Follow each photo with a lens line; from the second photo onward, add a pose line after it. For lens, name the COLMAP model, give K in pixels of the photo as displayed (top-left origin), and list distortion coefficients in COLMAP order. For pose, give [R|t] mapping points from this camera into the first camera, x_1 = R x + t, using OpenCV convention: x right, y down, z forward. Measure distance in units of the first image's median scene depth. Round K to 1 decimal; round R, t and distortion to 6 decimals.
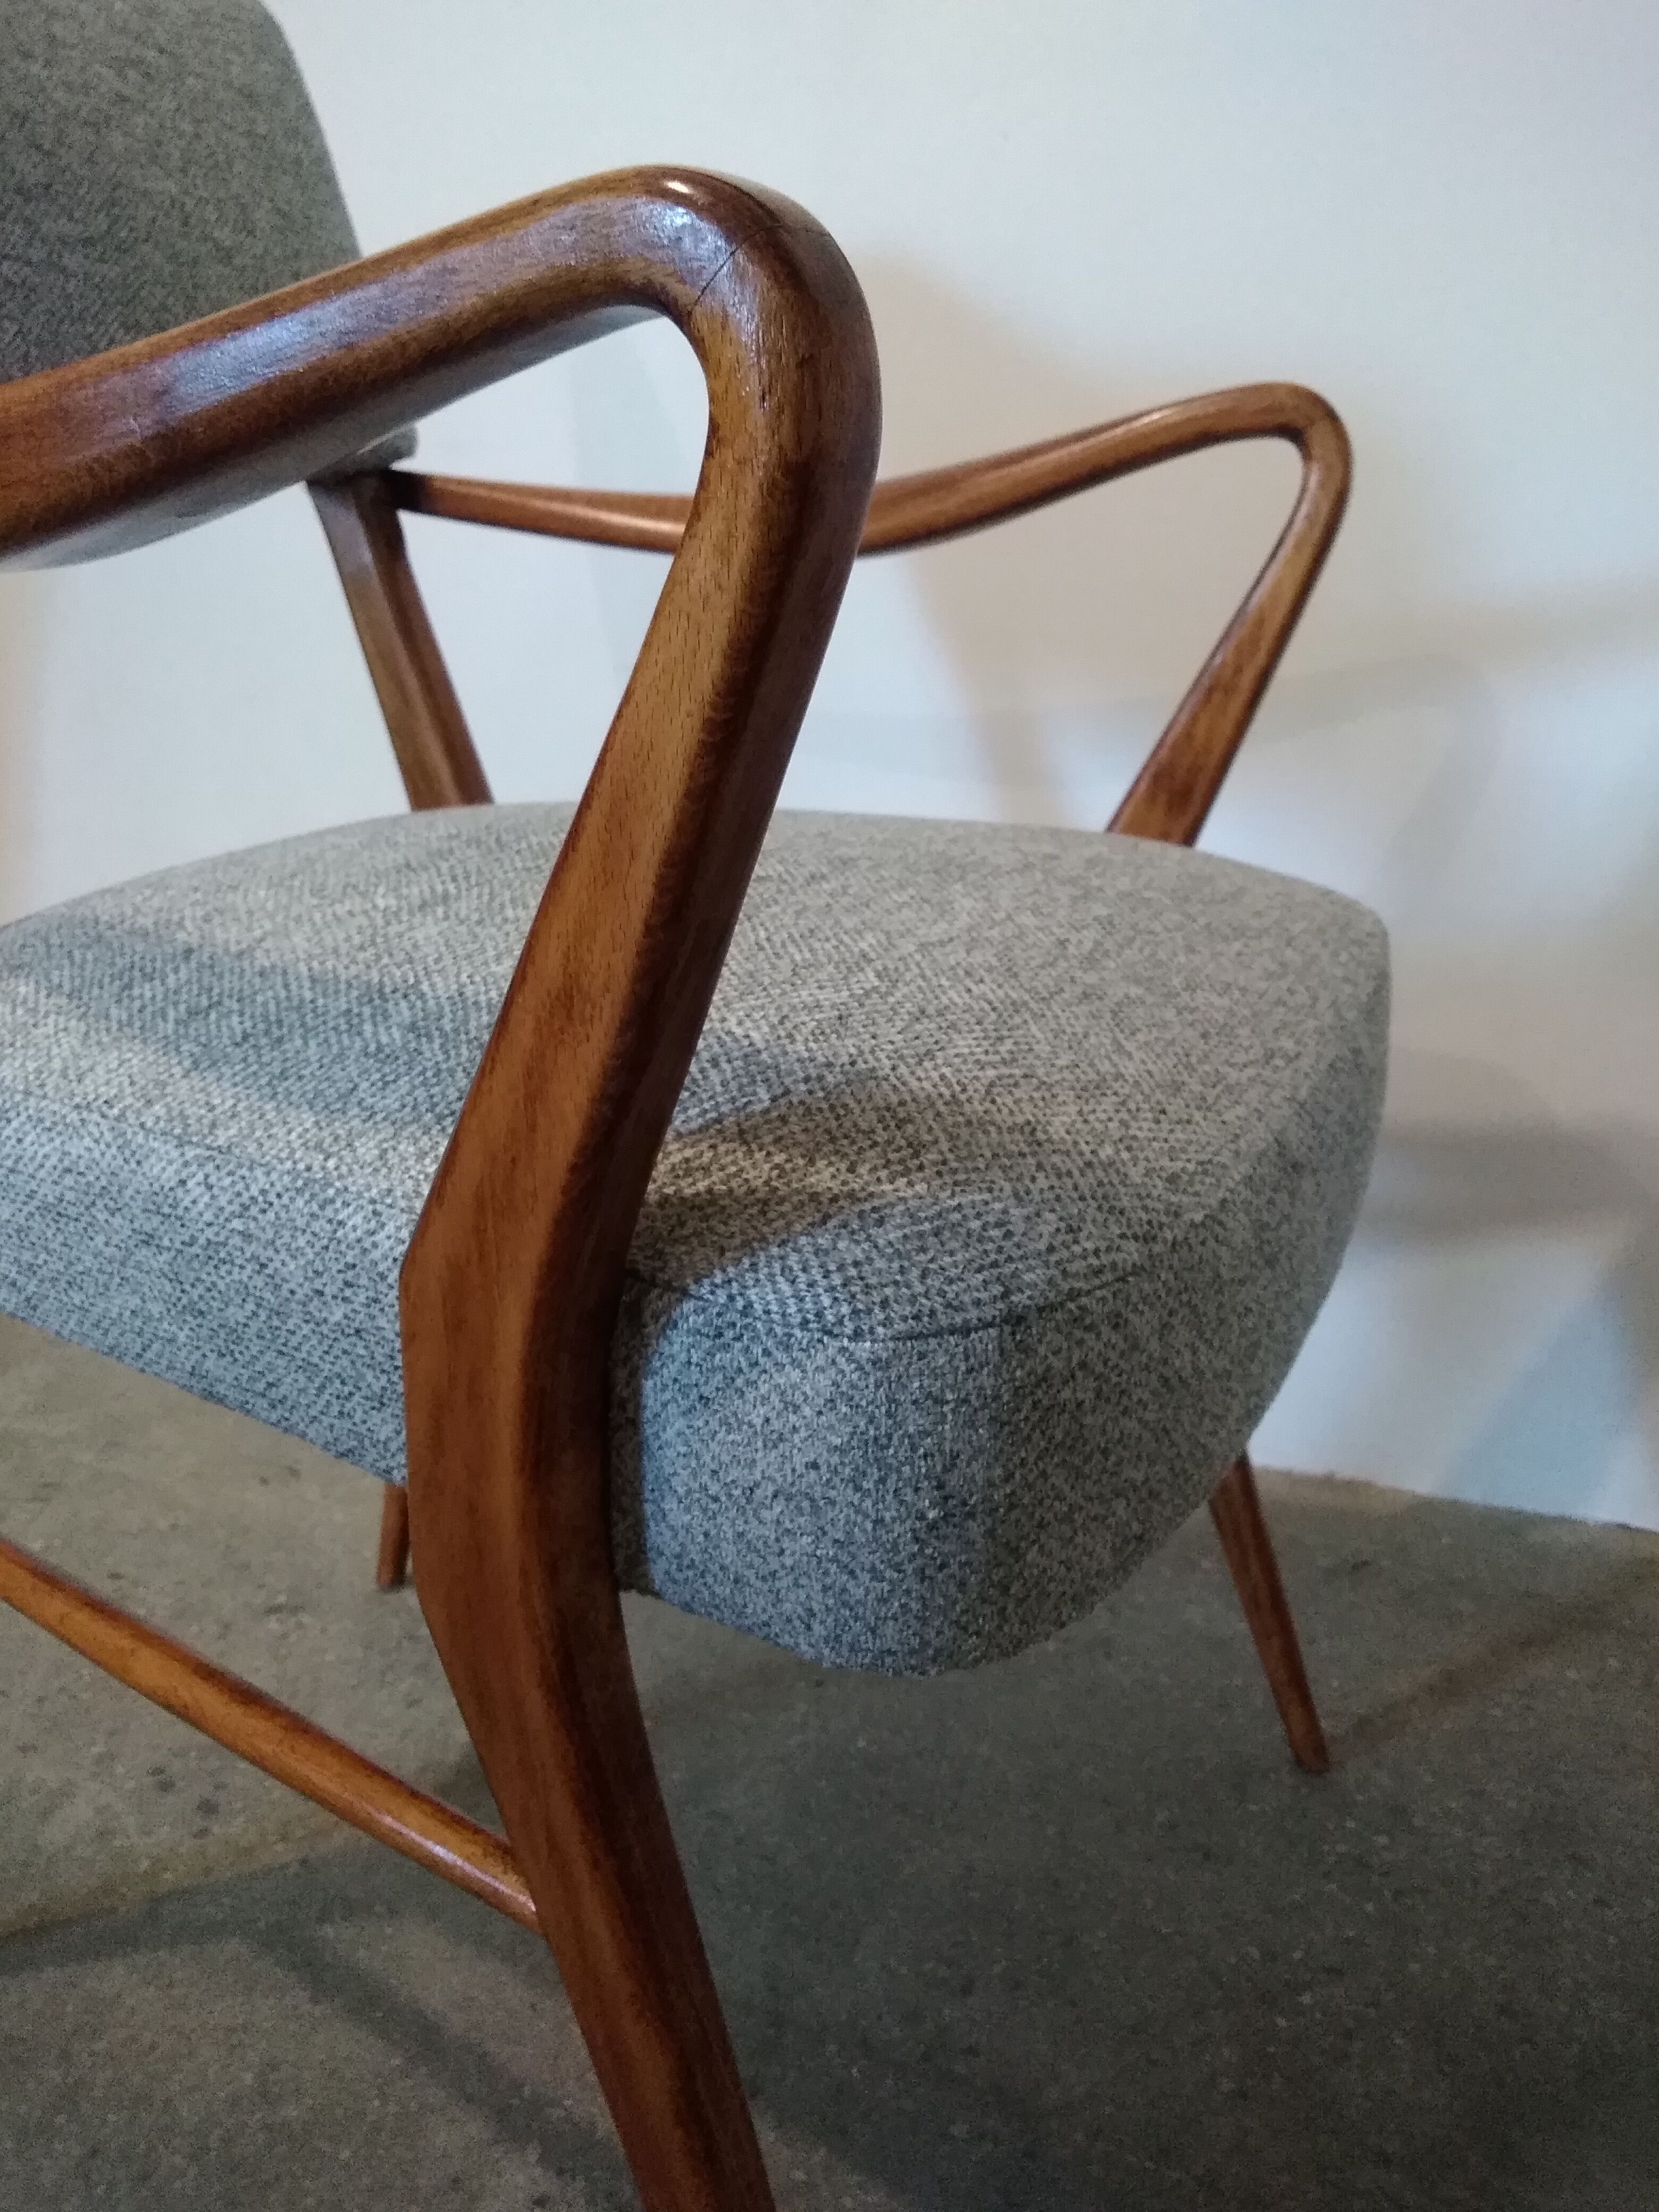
lens RADIAL K [[1721.6, 0, 829.5], [0, 1721.6, 1106.0], [0, 0, 1]] dist [-0.000245, 0.001185]
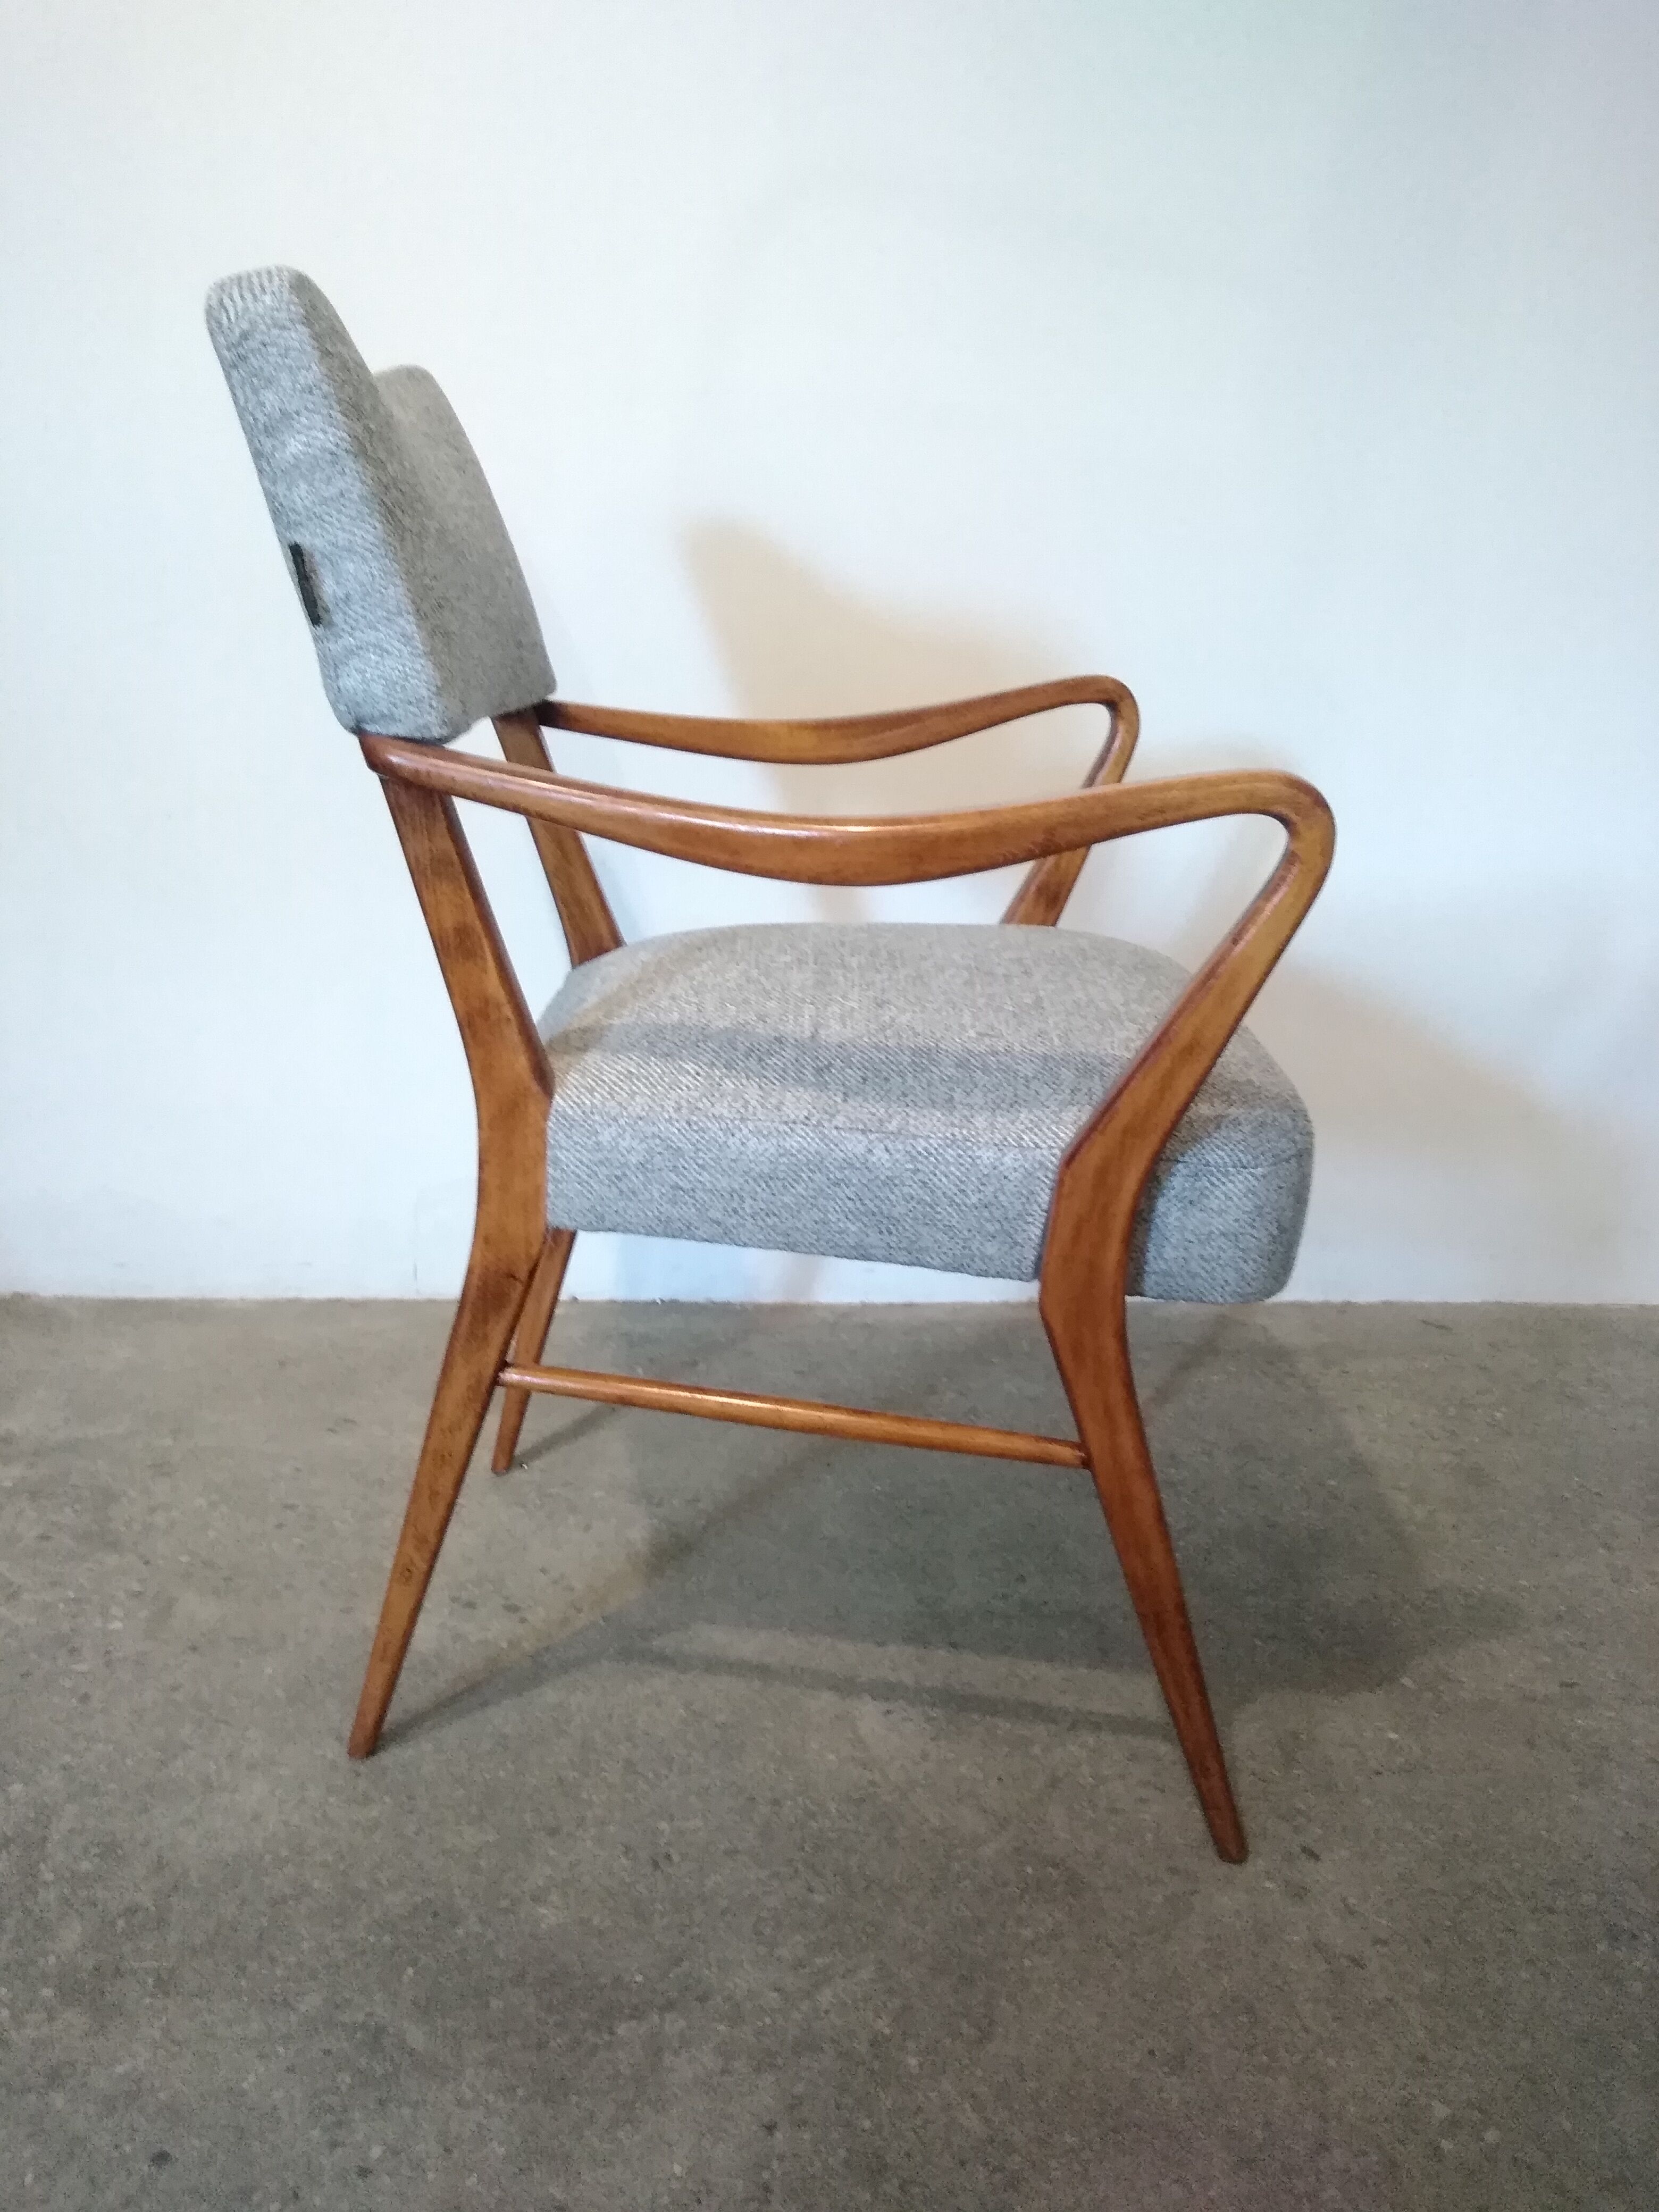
lens RADIAL K [[1721.6, 0, 829.5], [0, 1721.6, 1106.0], [0, 0, 1]] dist [-0.000245, 0.001185]
pose [[0.900247, -0.098639, 0.424059, -1.280538], [0.094260, 0.995054, 0.031349, -0.077877], [-0.425054, 0.011750, 0.905092, -0.840808]]
